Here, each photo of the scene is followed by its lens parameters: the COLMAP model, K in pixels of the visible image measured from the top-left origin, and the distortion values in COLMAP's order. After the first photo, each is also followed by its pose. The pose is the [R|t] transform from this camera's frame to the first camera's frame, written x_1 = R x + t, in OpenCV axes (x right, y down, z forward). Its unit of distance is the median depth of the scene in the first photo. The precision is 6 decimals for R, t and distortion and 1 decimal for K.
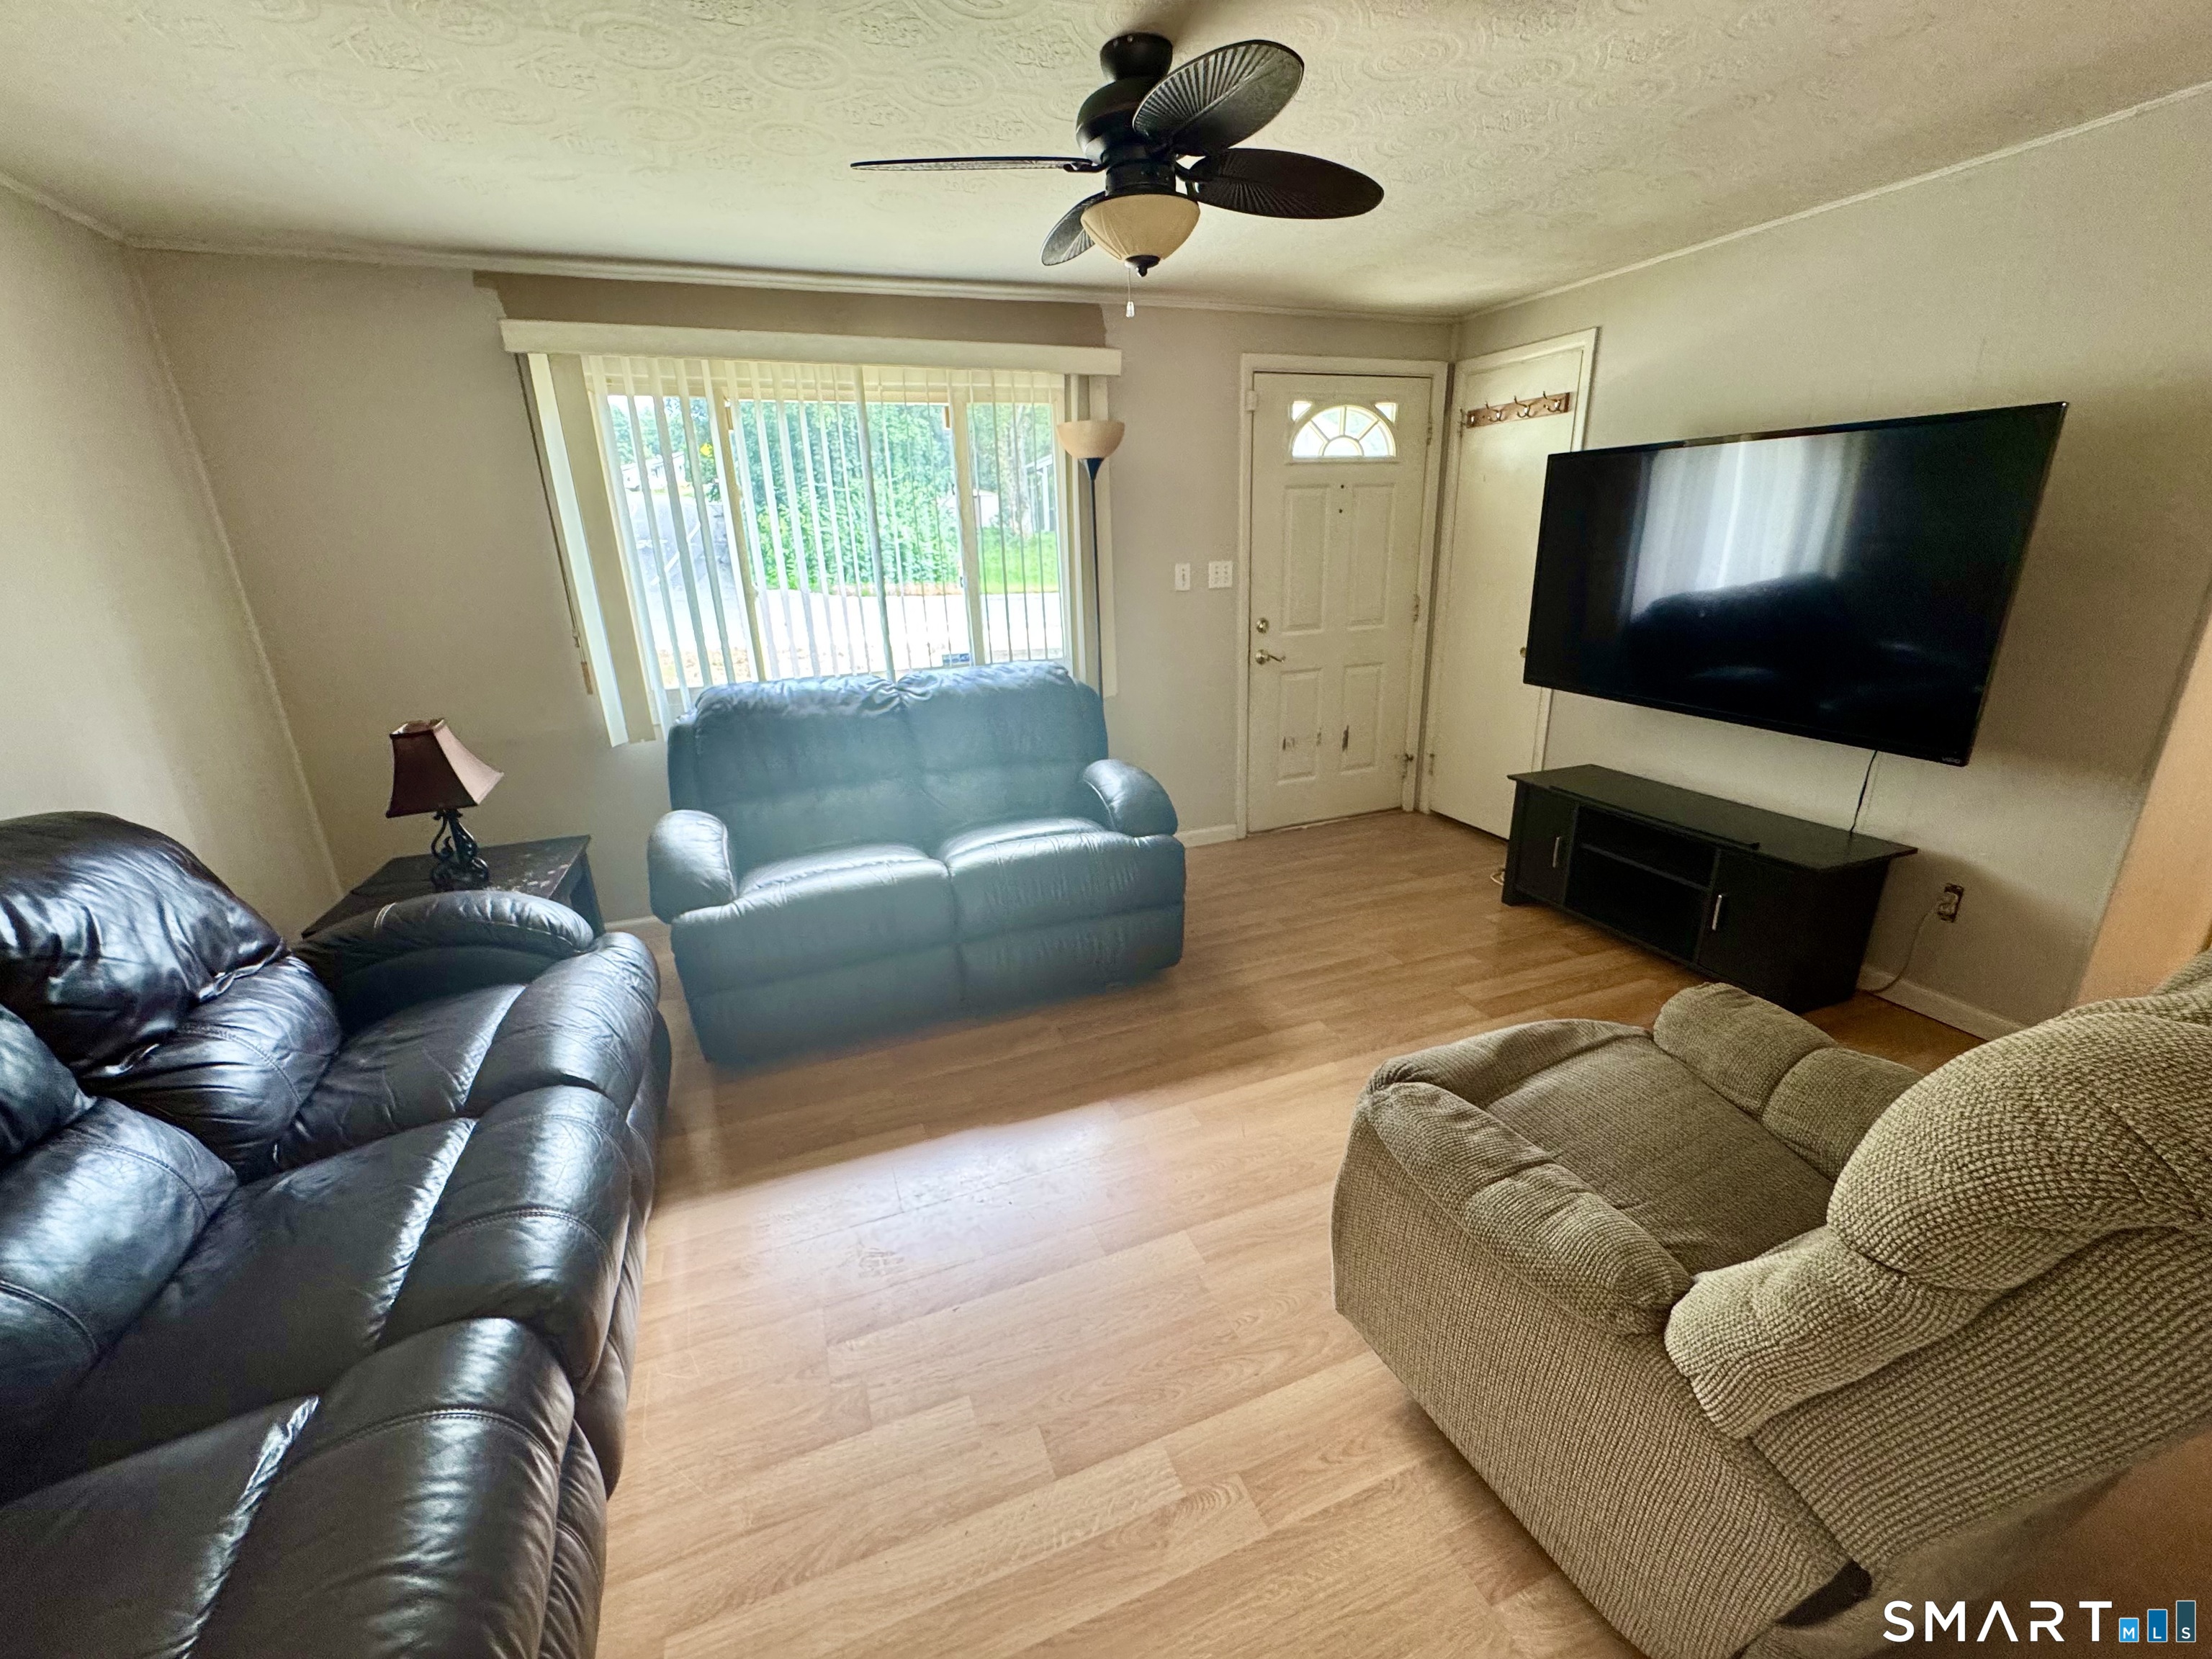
lens RADIAL K [[883.2, 0, 1107.7], [0, 883.2, 825.1], [0, 0, 1]] dist [-0.001975, 0.000834]
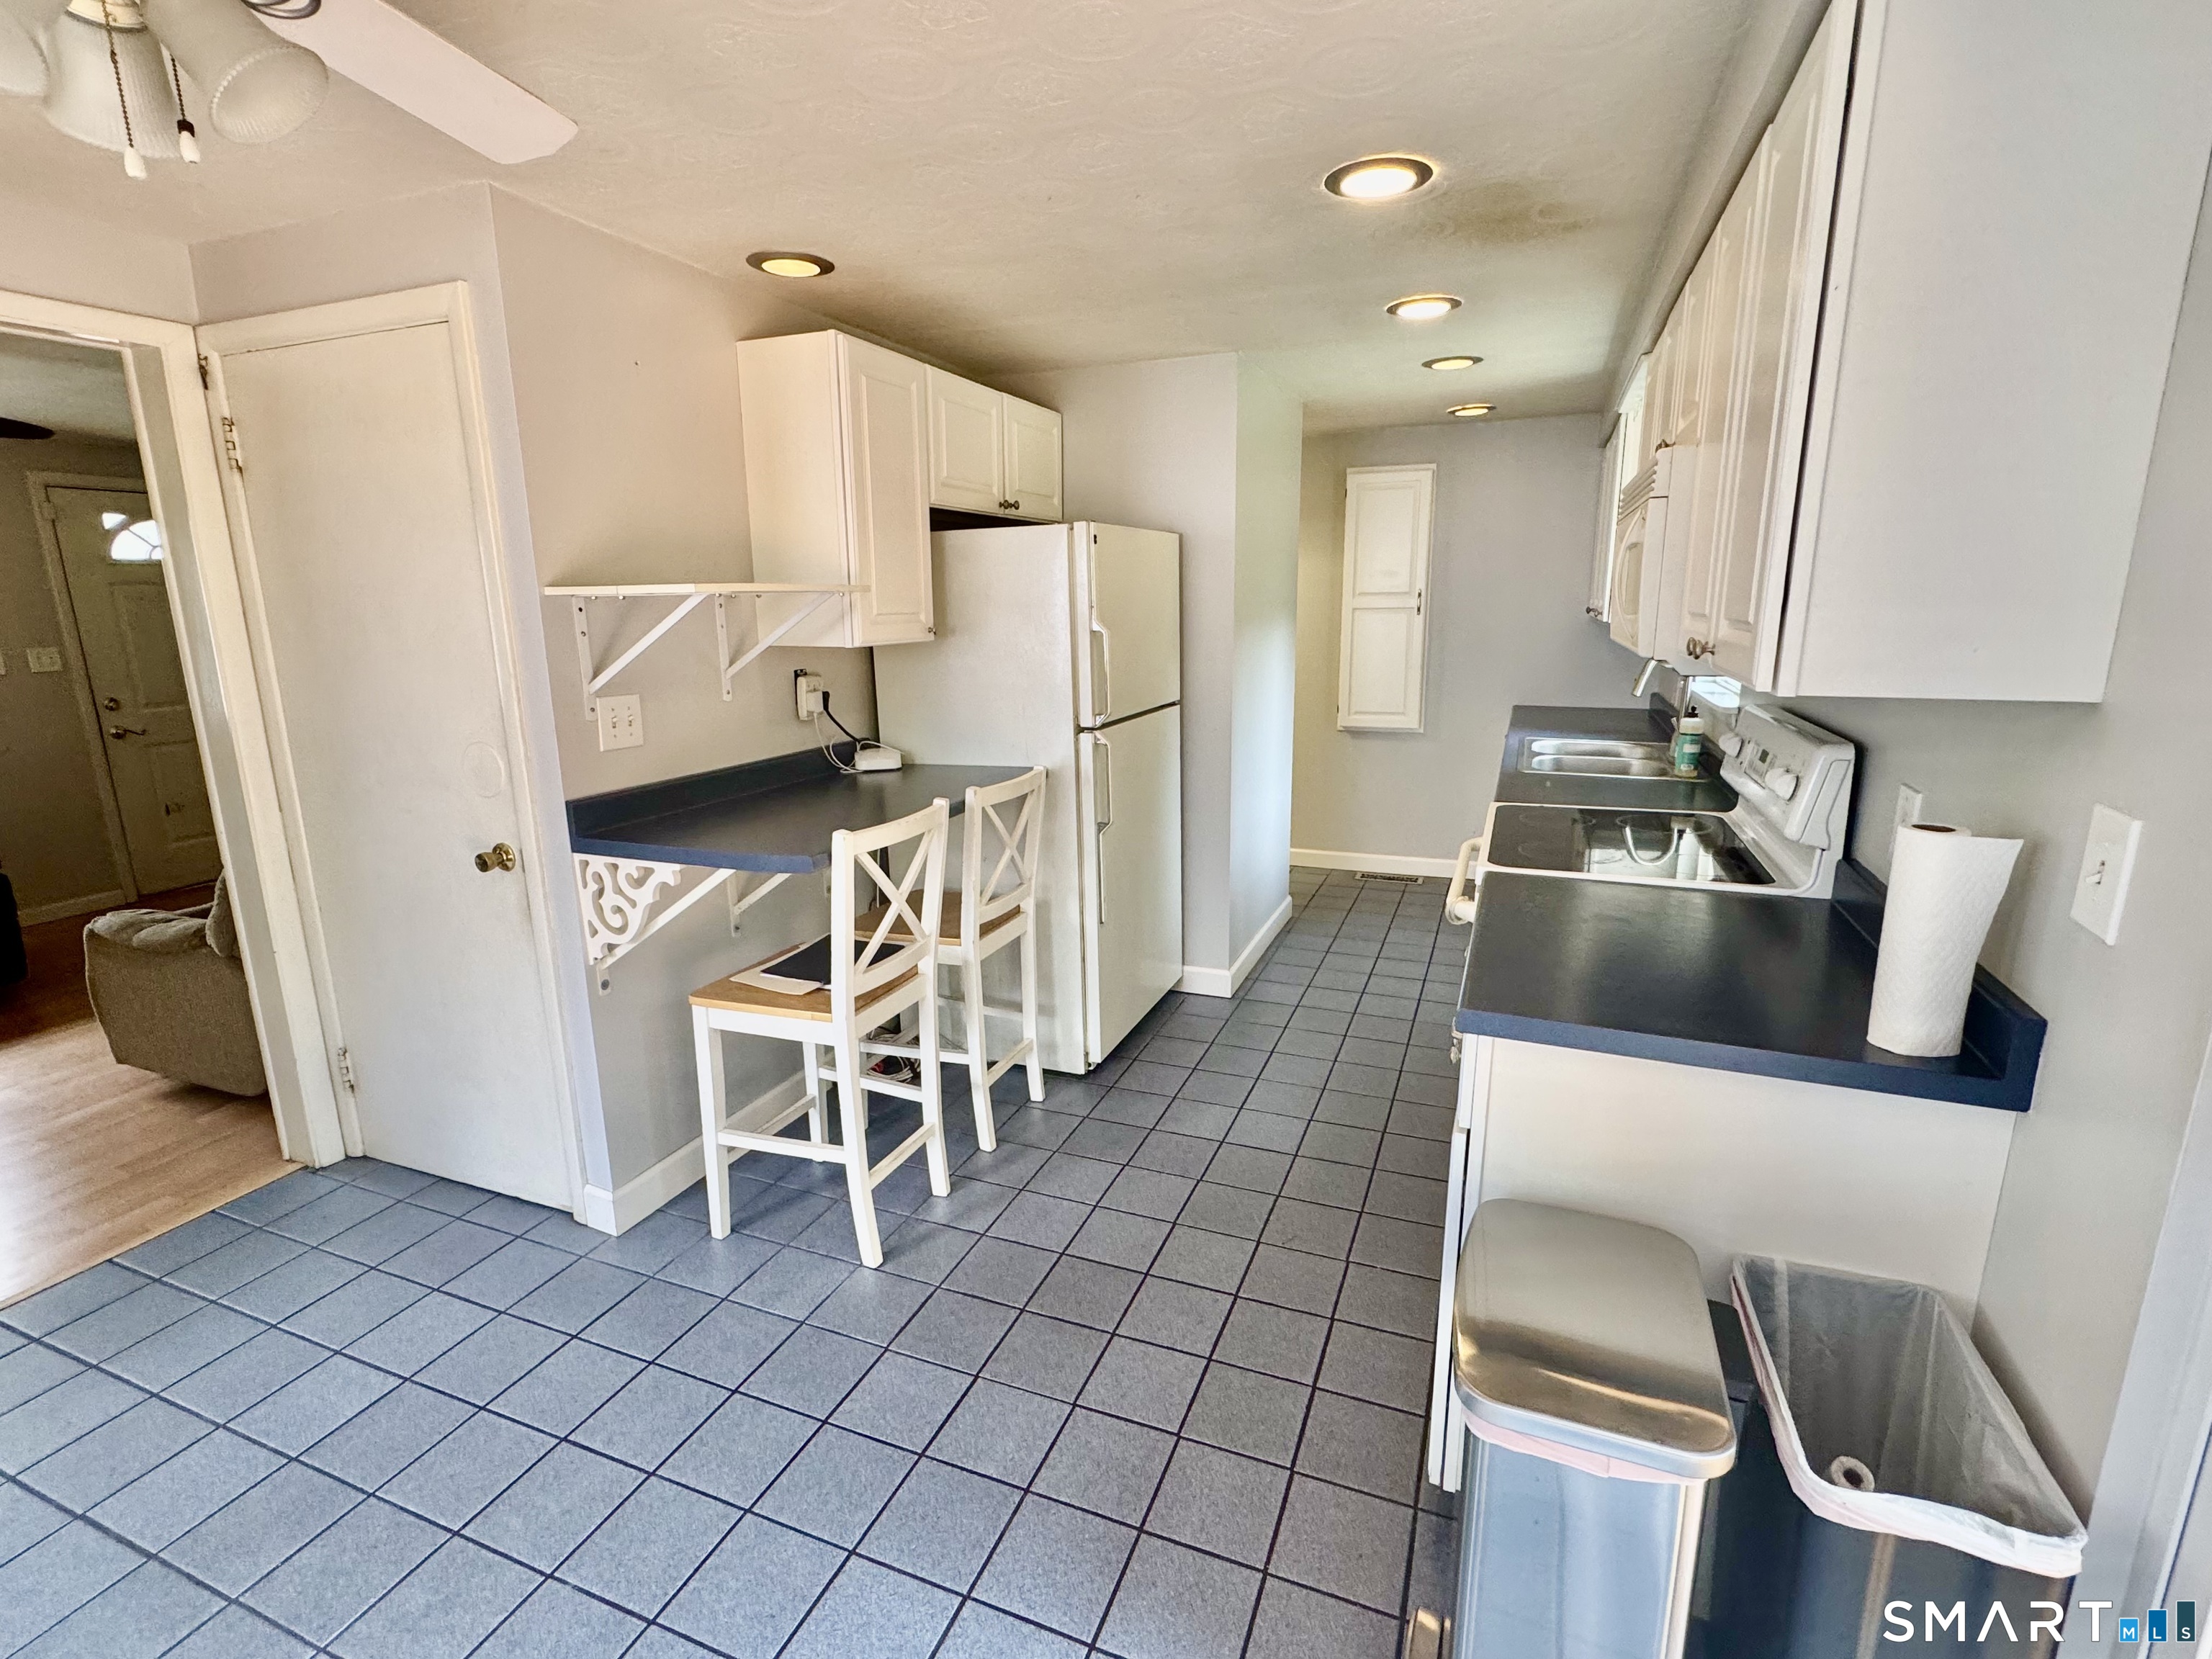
lens RADIAL K [[1032.6, 0, 1095.5], [0, 1032.6, 823.6], [0, 0, 1]] dist [-0.002459, -0.000558]
pose [[0.686184, -0.136850, 0.714439, 0.082470], [0.223268, 0.974361, -0.027801, 0.240200], [-0.692317, 0.178588, 0.699145, -0.758182]]
